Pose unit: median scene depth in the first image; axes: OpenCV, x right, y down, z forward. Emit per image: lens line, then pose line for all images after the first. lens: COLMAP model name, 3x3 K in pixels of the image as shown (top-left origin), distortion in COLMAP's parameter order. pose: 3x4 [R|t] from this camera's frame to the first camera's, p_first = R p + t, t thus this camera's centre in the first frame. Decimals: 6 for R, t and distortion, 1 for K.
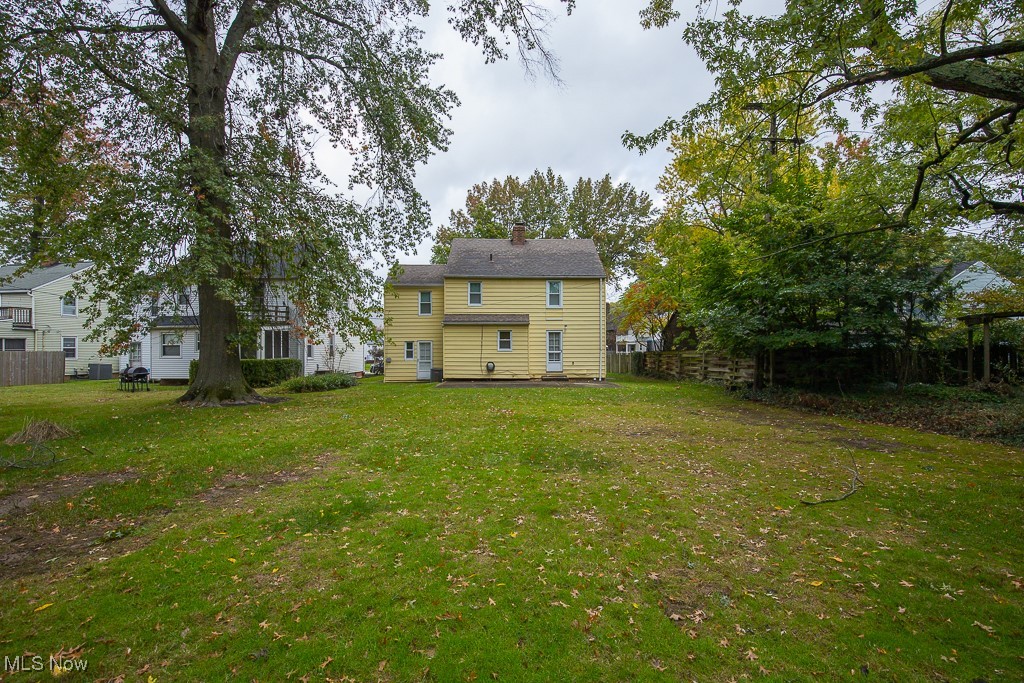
lens RADIAL K [[476.6, 0, 512.3], [0, 476.6, 339.8], [0, 0, 1]] dist [-0.003778, -0.000205]
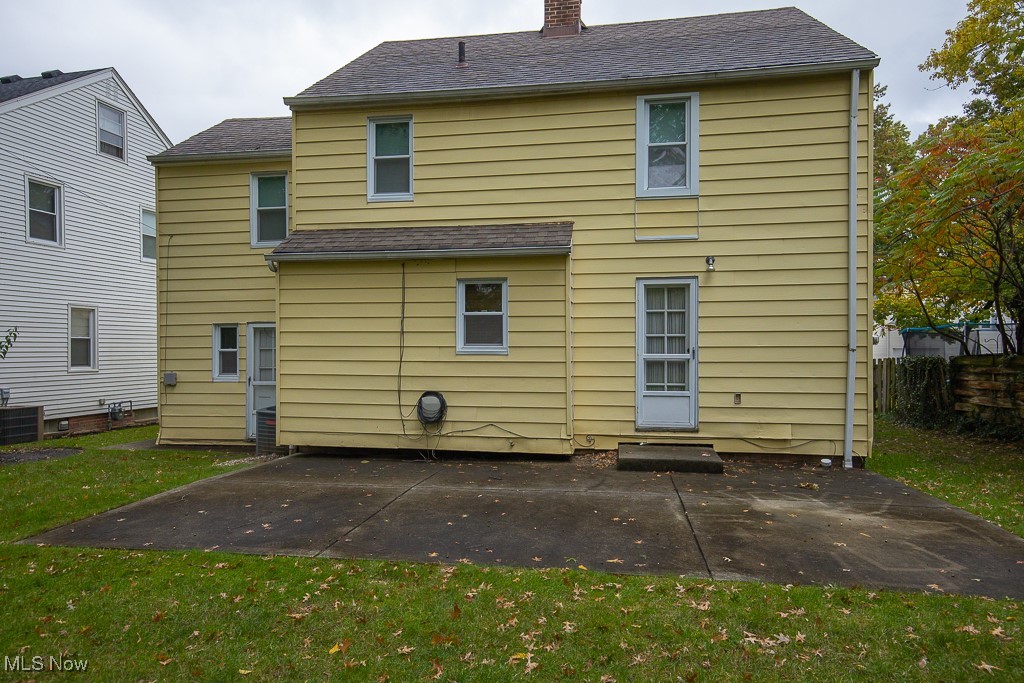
lens RADIAL K [[655.7, 0, 511.9], [0, 655.7, 349.2], [0, 0, 1]] dist [0.008126, 0.000312]
pose [[0.982440, 0.000849, -0.186576, 0.071823], [0.001567, 0.999917, 0.012800, 0.016128], [0.186571, -0.012868, 0.982357, 0.618809]]
